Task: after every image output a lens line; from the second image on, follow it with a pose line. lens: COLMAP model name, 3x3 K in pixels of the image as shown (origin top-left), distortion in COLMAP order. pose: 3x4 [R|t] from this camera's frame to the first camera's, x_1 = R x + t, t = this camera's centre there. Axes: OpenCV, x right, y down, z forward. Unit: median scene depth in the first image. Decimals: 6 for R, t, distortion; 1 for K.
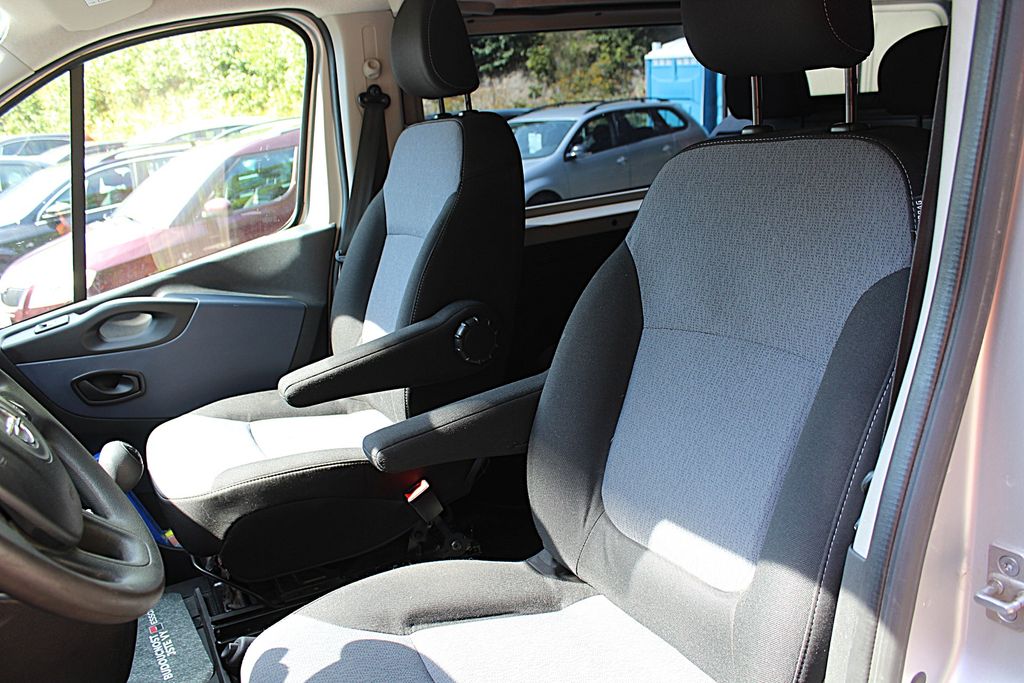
lens RADIAL K [[867.2, 0, 517.1], [0, 867.2, 346.3], [0, 0, 1]] dist [-0.122787, 0.079627]
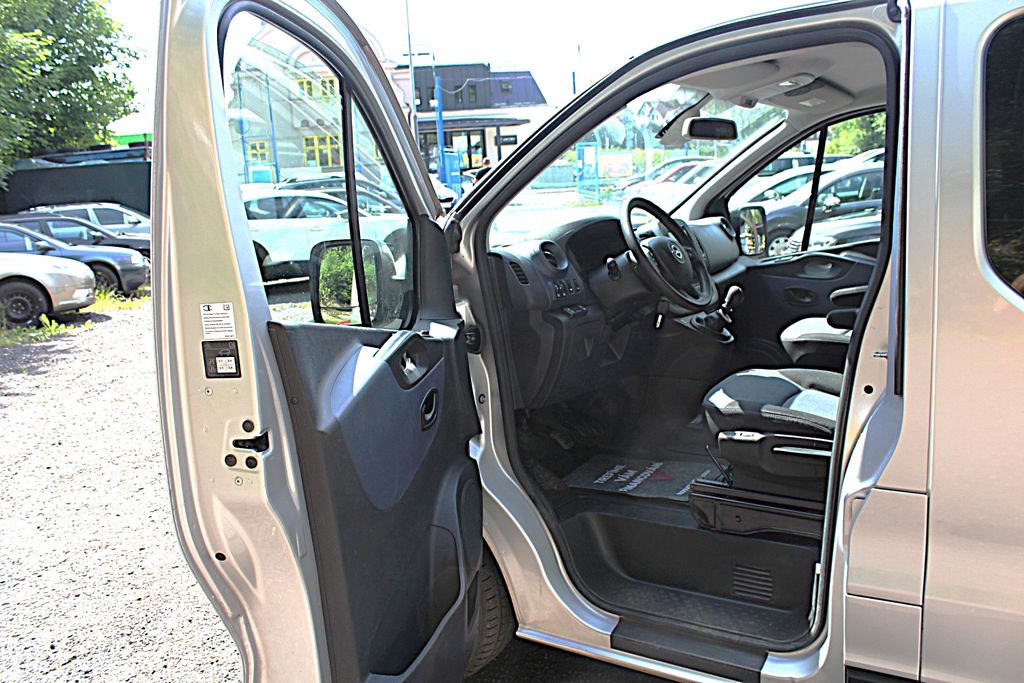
lens RADIAL K [[867.2, 0, 511.1], [0, 867.2, 344.9], [0, 0, 1]] dist [-0.122787, 0.079627]
pose [[0.510122, 0.226656, -0.829701, 1.256692], [-0.237071, 0.964339, 0.117679, 0.127050], [0.826785, 0.136668, 0.545664, -0.883259]]
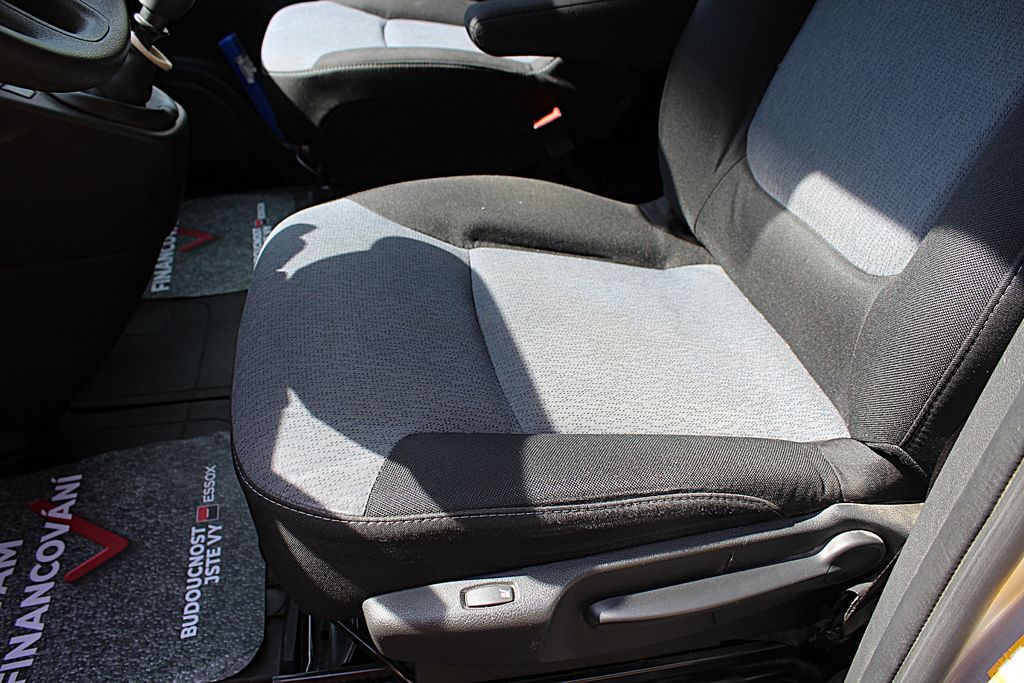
lens RADIAL K [[867.2, 0, 514.8], [0, 867.2, 341.0], [0, 0, 1]] dist [-0.122787, 0.079627]
pose [[0.954515, 0.239318, -0.177845, 0.077583], [-0.167752, 0.924146, 0.343240, 0.113218], [0.246498, -0.297793, 0.922257, 0.193106]]
